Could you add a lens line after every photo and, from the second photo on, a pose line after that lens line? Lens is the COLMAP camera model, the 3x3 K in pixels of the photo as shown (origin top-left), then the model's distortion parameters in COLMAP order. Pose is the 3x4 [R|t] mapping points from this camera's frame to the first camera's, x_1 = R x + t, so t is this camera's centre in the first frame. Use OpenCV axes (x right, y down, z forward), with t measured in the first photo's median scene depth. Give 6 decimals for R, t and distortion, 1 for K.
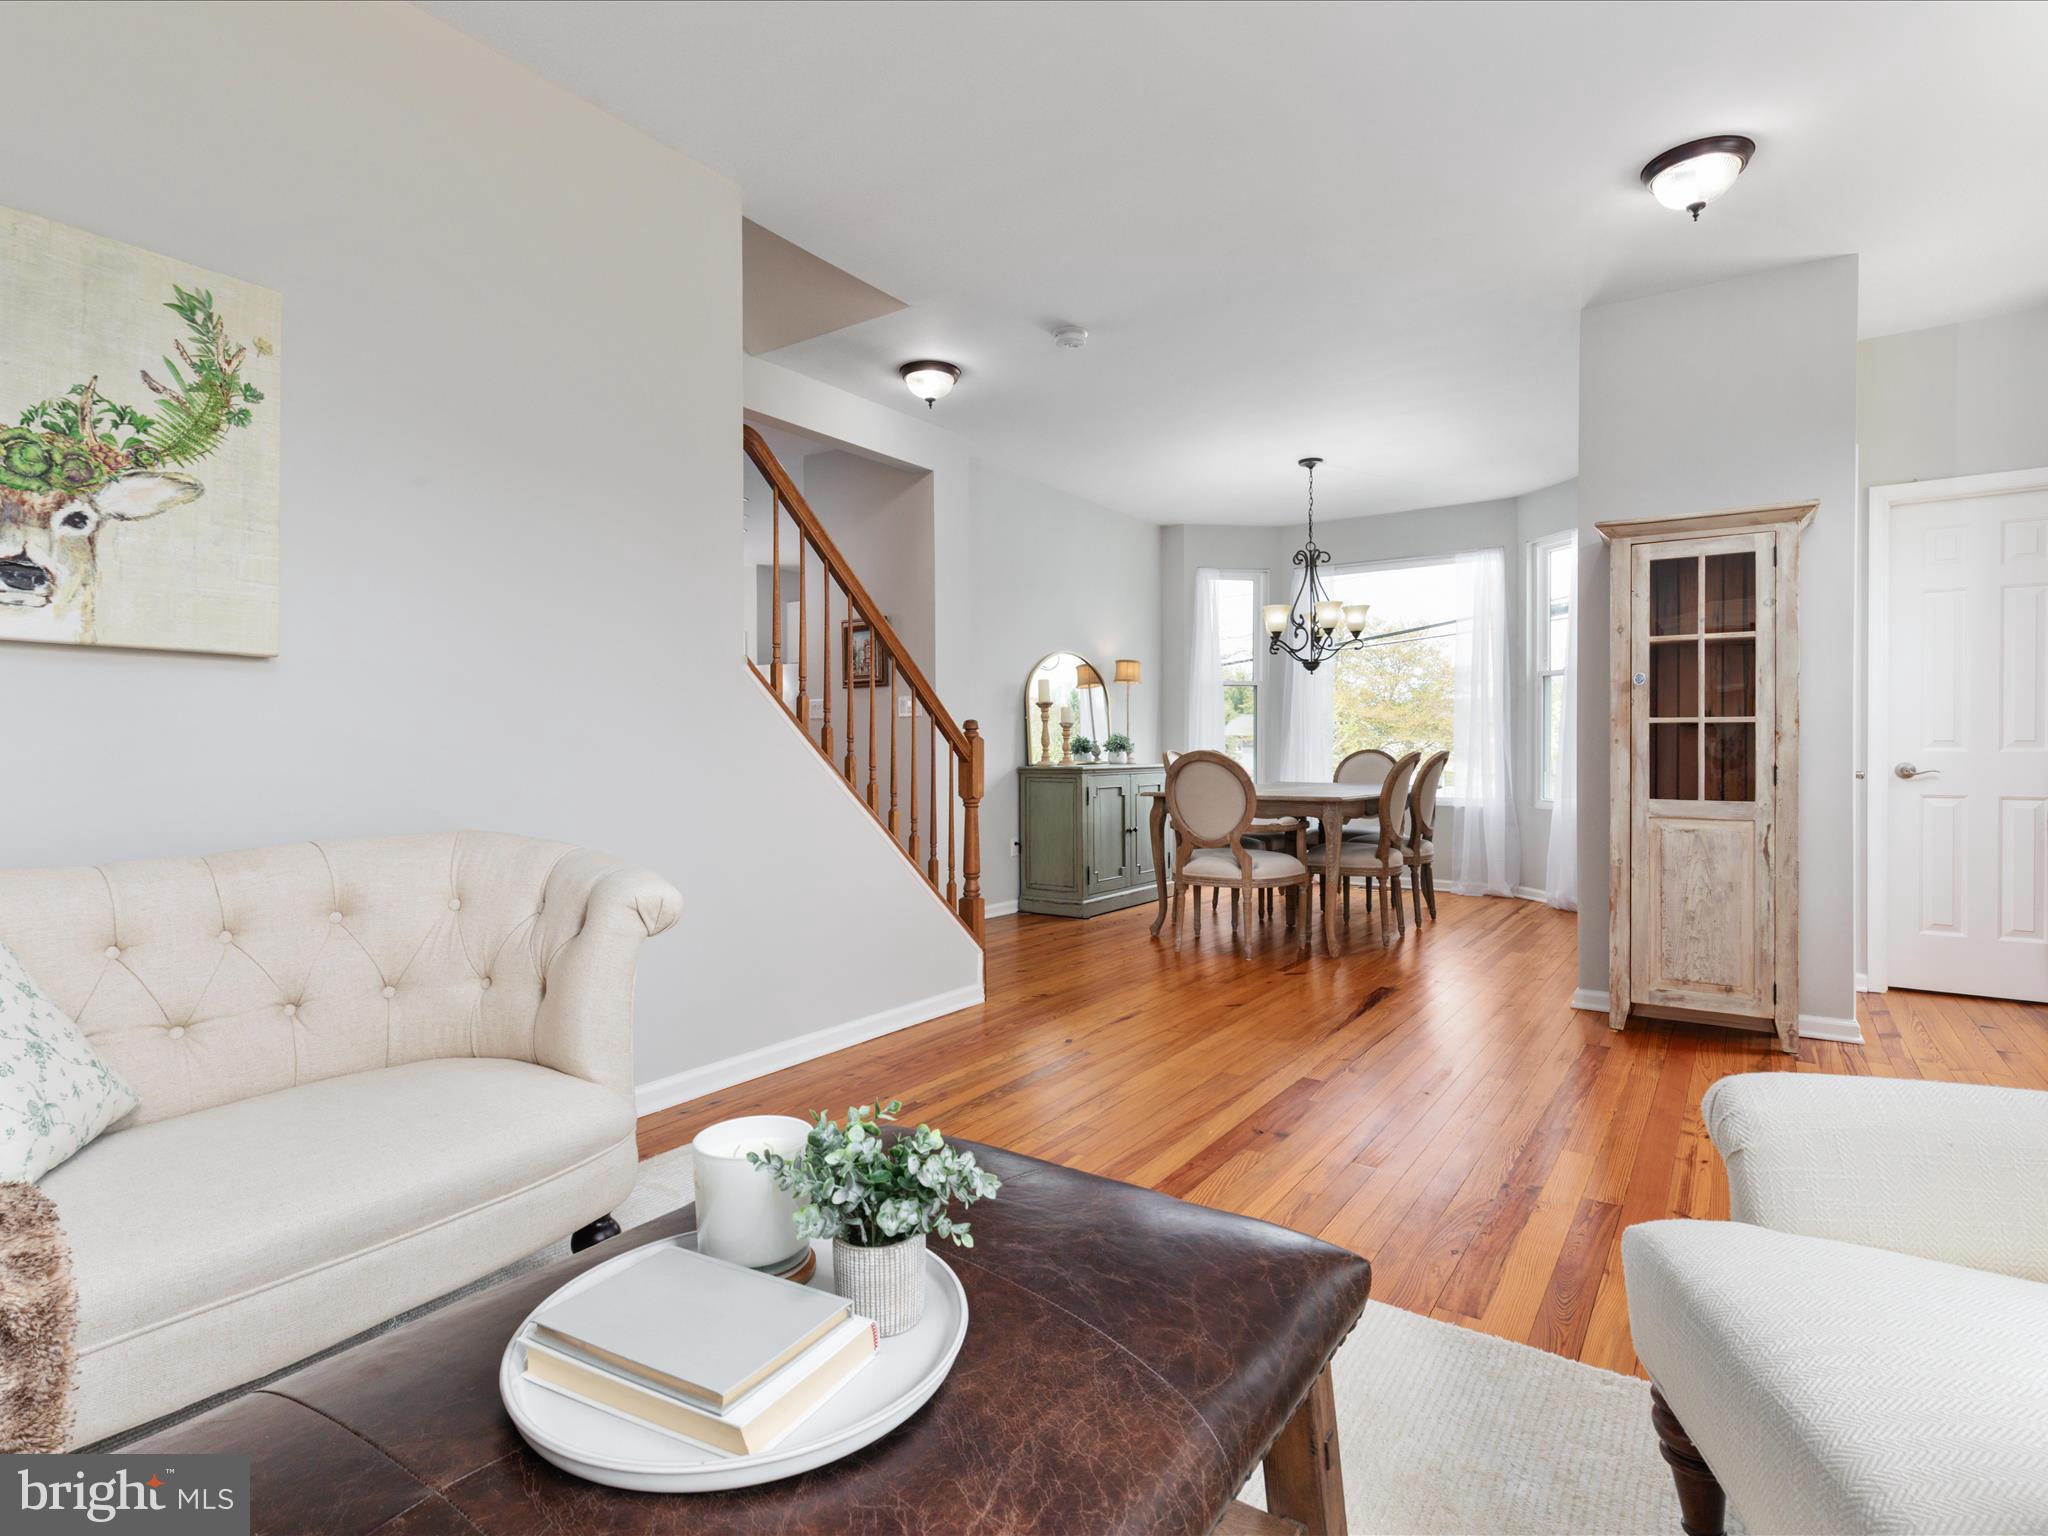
lens RADIAL K [[1089.6, 0, 1020.3], [0, 1089.6, 757.3], [0, 0, 1]] dist [0.002991, -0.003480]
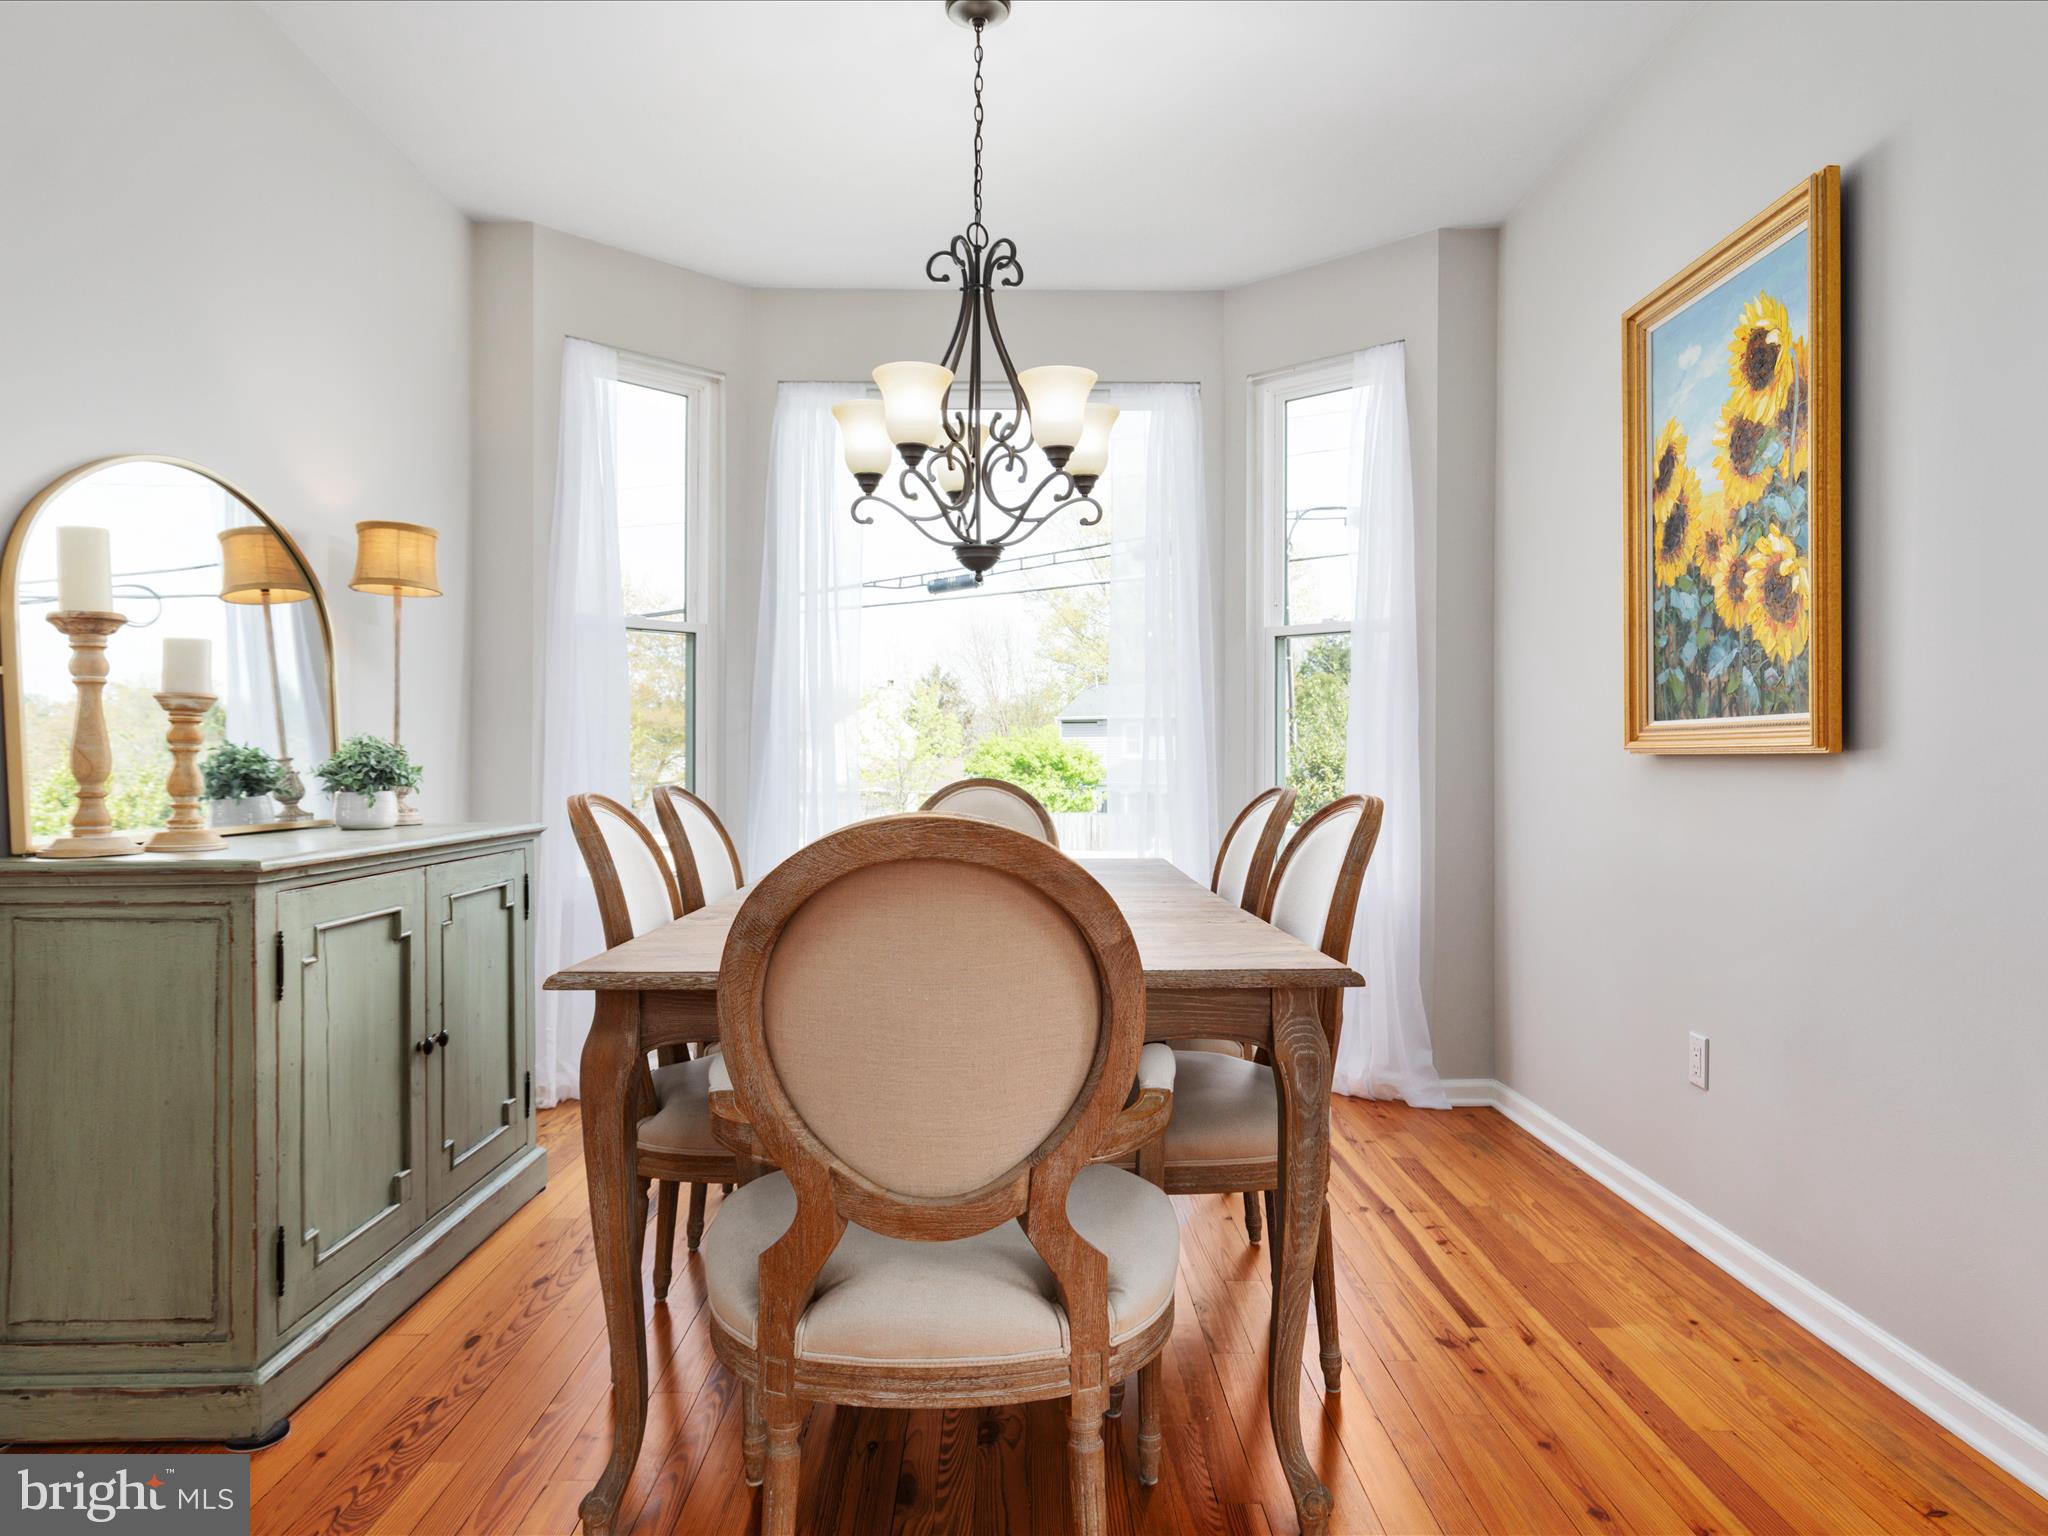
lens RADIAL K [[1222.5, 0, 982.9], [0, 1222.5, 749.4], [0, 0, 1]] dist [0.002302, -0.002191]
pose [[0.811137, 0.004357, 0.584840, 0.024355], [0.005666, 0.999867, -0.015308, -0.011858], [-0.584828, 0.015731, 0.811005, 0.616413]]
